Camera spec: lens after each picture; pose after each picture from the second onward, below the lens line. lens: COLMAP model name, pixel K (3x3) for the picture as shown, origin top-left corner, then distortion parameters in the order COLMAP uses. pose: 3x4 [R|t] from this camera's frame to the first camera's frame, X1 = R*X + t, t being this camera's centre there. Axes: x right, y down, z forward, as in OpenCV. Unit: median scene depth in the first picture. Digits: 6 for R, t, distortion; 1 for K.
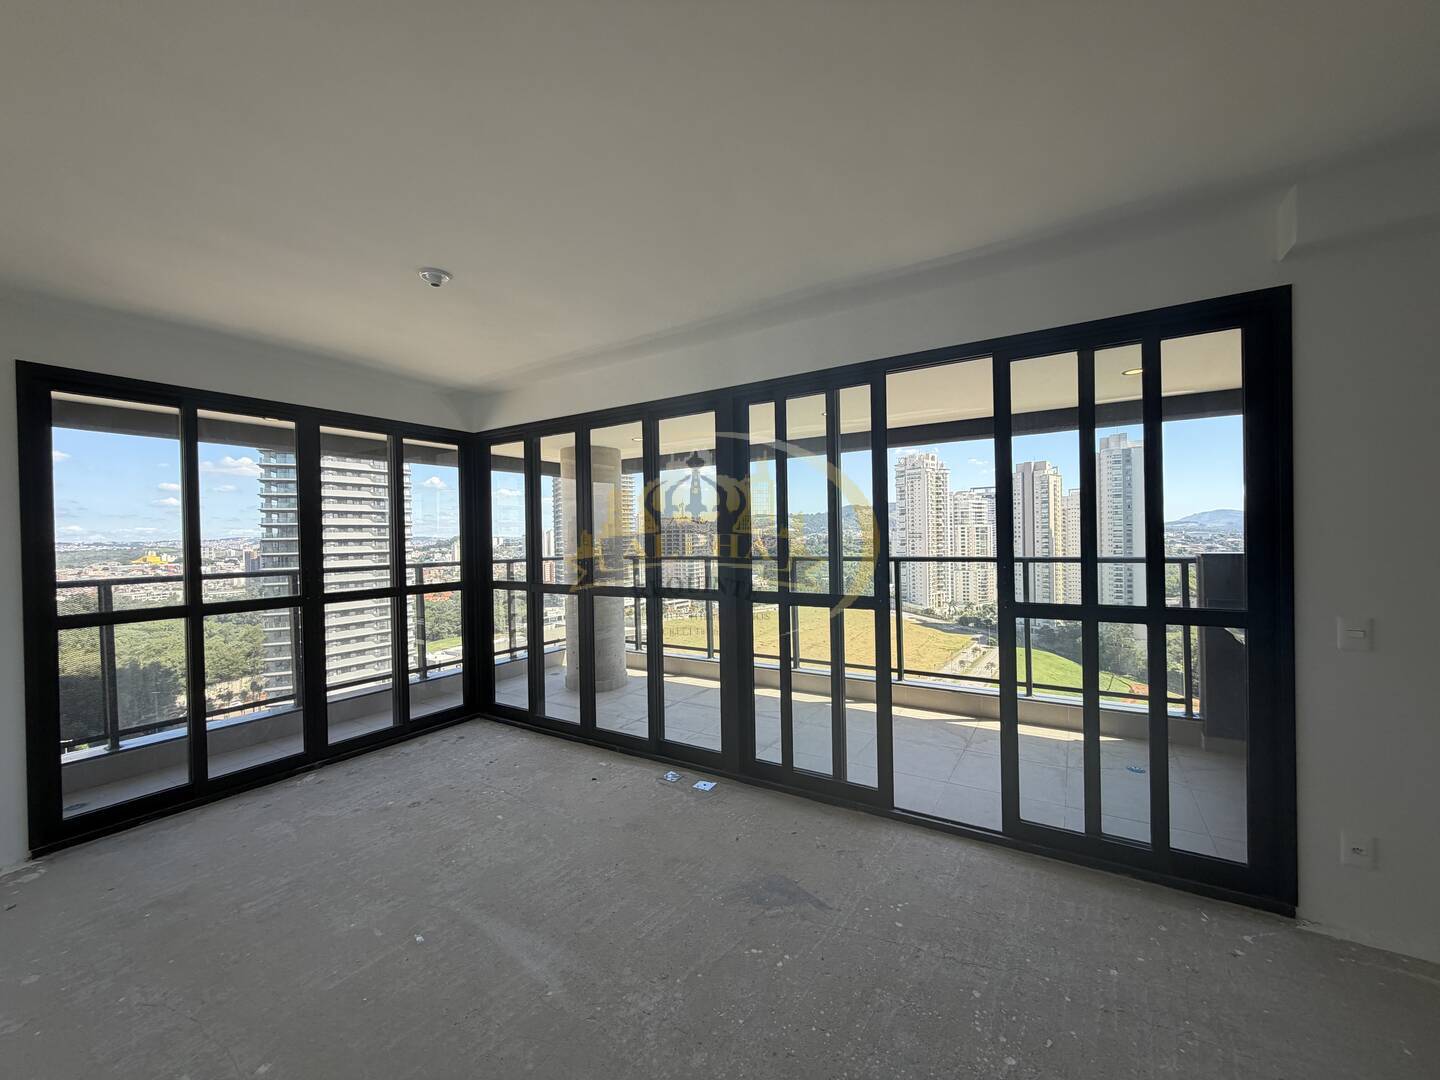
lens RADIAL K [[572.3, 0, 726.4], [0, 572.3, 537.0], [0, 0, 1]] dist [-0.029486, 0.008494]
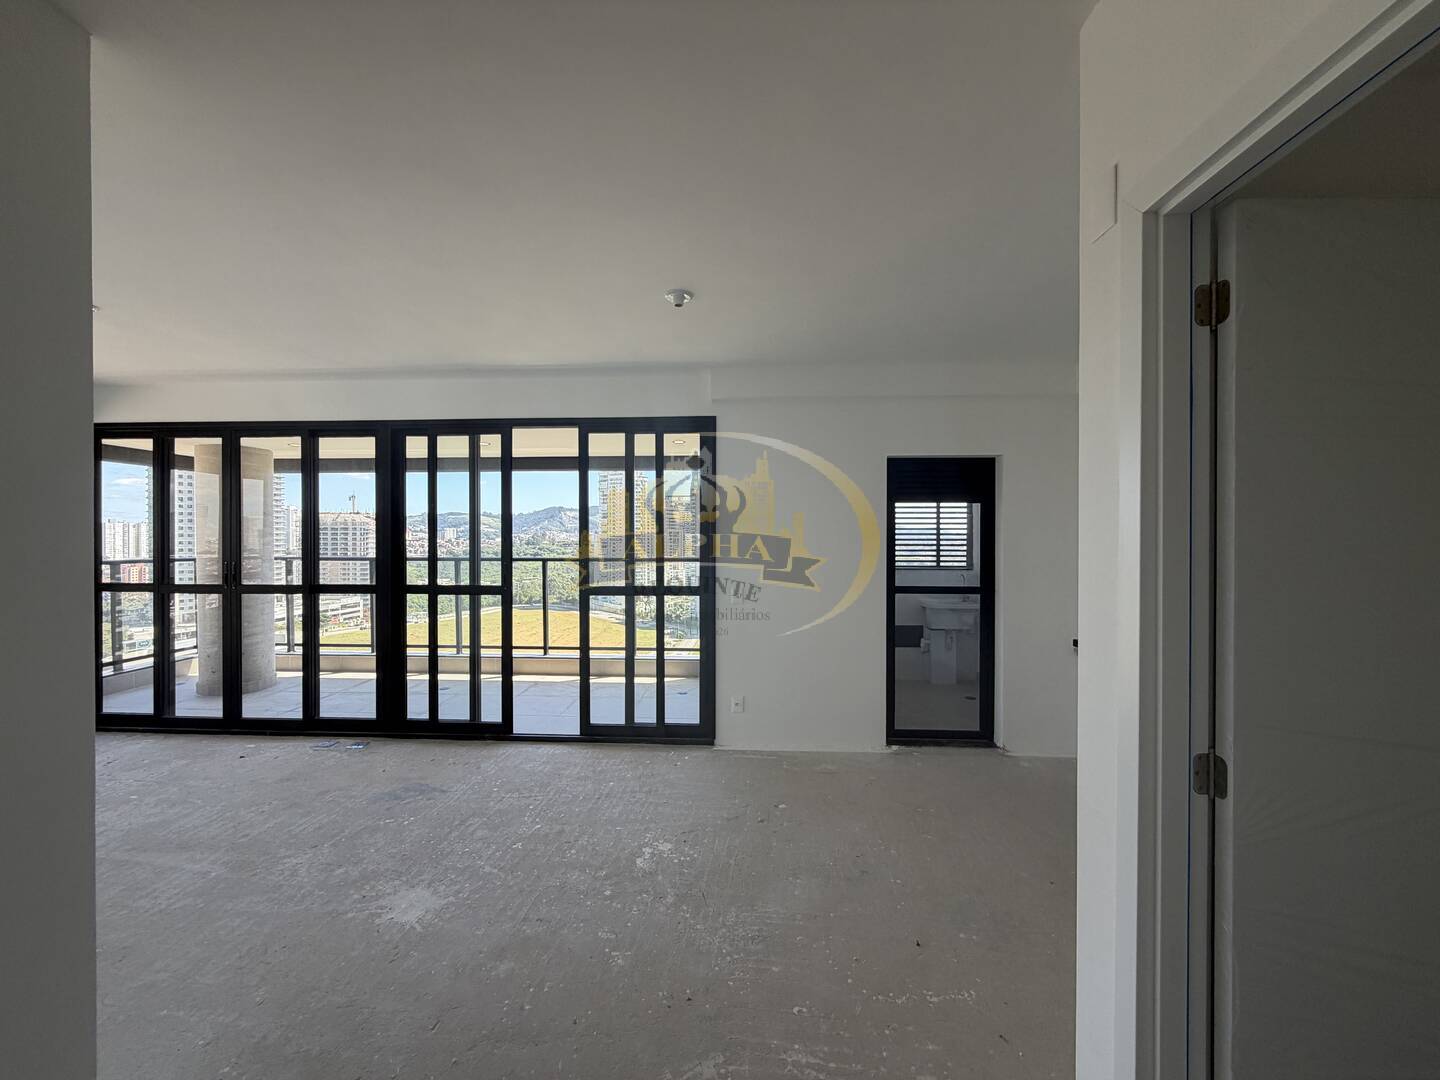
lens RADIAL K [[572.3, 0, 726.4], [0, 572.3, 537.0], [0, 0, 1]] dist [-0.029486, 0.008494]
pose [[0.874373, 0.017339, 0.484945, 0.050705], [-0.015628, 0.999849, -0.007570, -0.008861], [-0.485003, -0.000959, 0.874512, -0.383660]]
